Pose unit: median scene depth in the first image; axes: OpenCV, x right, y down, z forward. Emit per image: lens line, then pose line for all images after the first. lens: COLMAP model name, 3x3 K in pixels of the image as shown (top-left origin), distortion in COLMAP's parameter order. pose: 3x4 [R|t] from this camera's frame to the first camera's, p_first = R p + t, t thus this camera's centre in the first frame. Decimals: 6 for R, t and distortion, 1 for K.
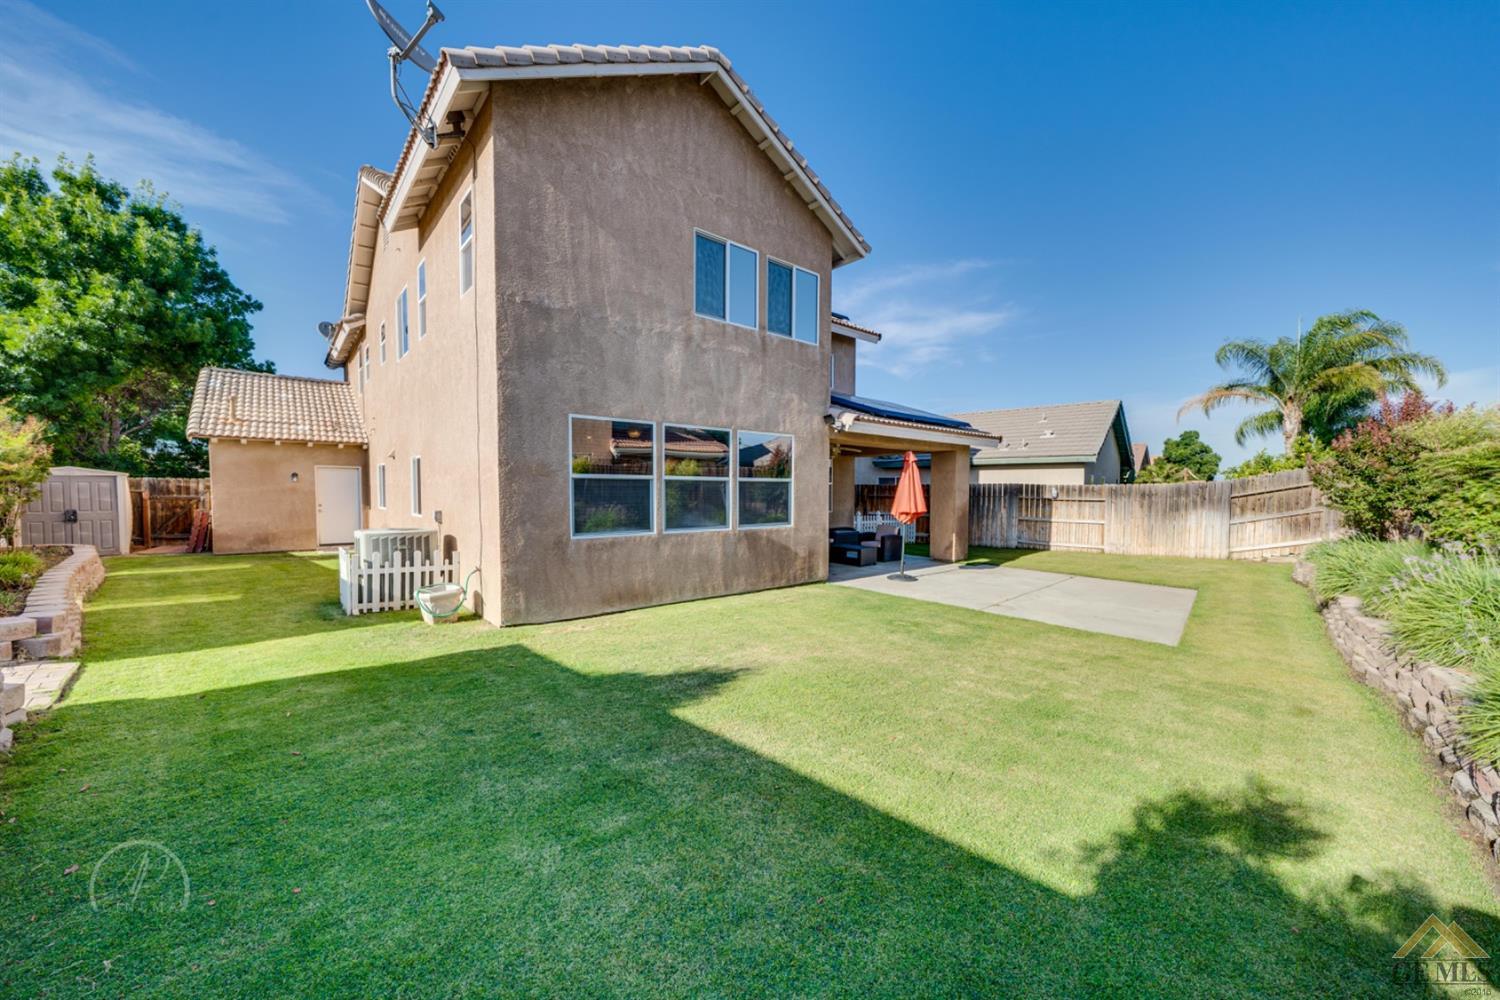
lens RADIAL K [[559.3, 0, 748.6], [0, 559.3, 518.0], [0, 0, 1]] dist [0.000918, 0.000191]
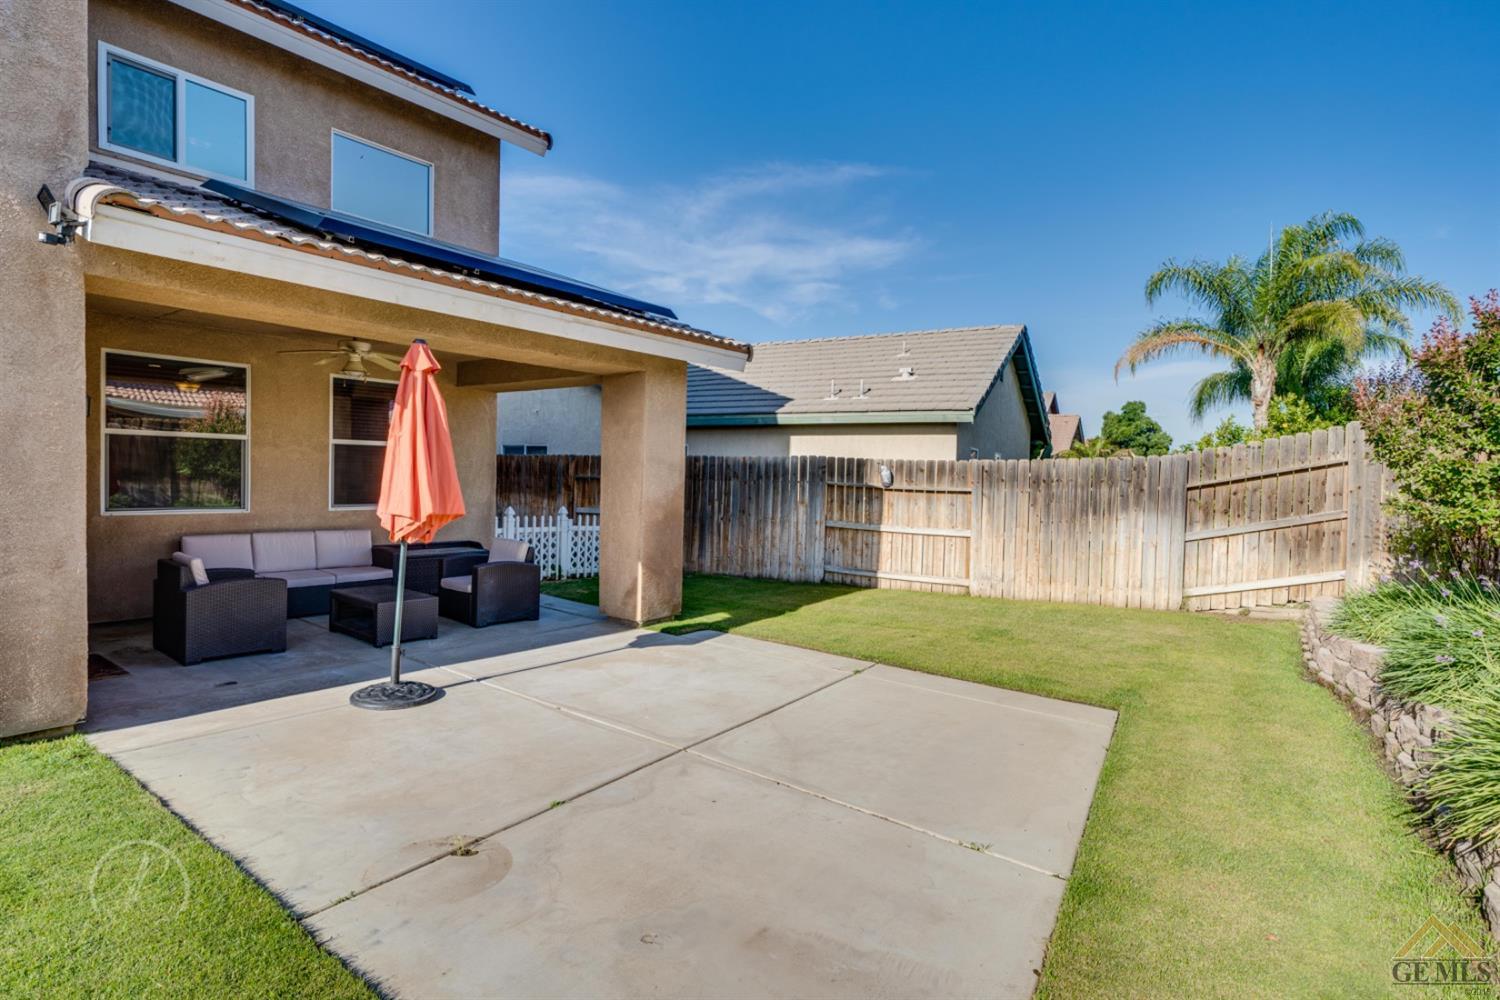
lens RADIAL K [[786.4, 0, 742.3], [0, 786.4, 507.4], [0, 0, 1]] dist [0.000284, -0.000470]
pose [[0.977532, 0.012599, 0.210409, 0.282953], [-0.010267, 0.999873, -0.012172, -0.005831], [-0.210536, 0.009738, 0.977538, 0.345130]]
